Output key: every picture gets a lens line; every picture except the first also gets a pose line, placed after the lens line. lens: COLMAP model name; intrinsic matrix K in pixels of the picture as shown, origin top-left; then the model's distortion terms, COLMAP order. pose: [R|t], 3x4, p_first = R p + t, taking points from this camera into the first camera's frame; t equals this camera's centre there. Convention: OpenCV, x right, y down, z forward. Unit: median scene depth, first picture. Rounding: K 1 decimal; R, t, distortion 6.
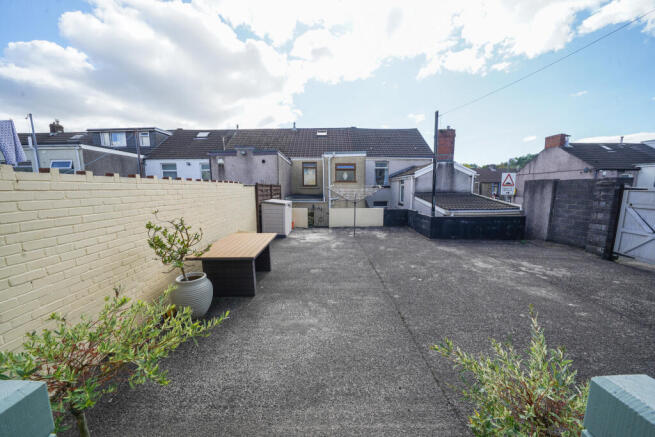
lens RADIAL K [[227.8, 0, 327.5], [0, 227.8, 218.5], [0, 0, 1]] dist [-0.036965, 0.006306]
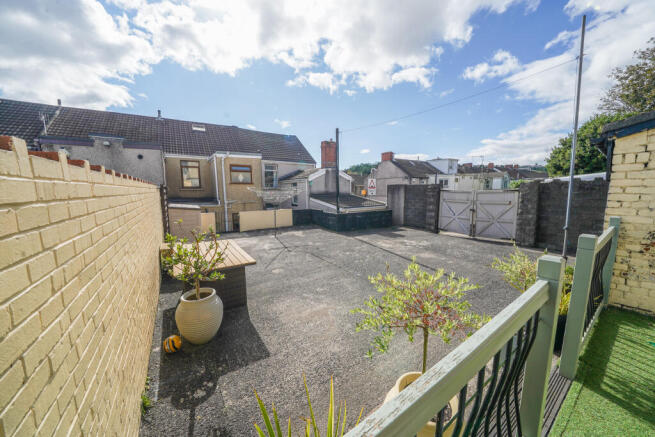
lens RADIAL K [[228.4, 0, 327.5], [0, 228.4, 218.5], [0, 0, 1]] dist [-0.027618, -0.000133]
pose [[0.836389, -0.066528, 0.544084, -0.173052], [0.070154, 0.997436, 0.014118, -0.003005], [-0.543629, 0.026361, 0.838912, -0.003090]]
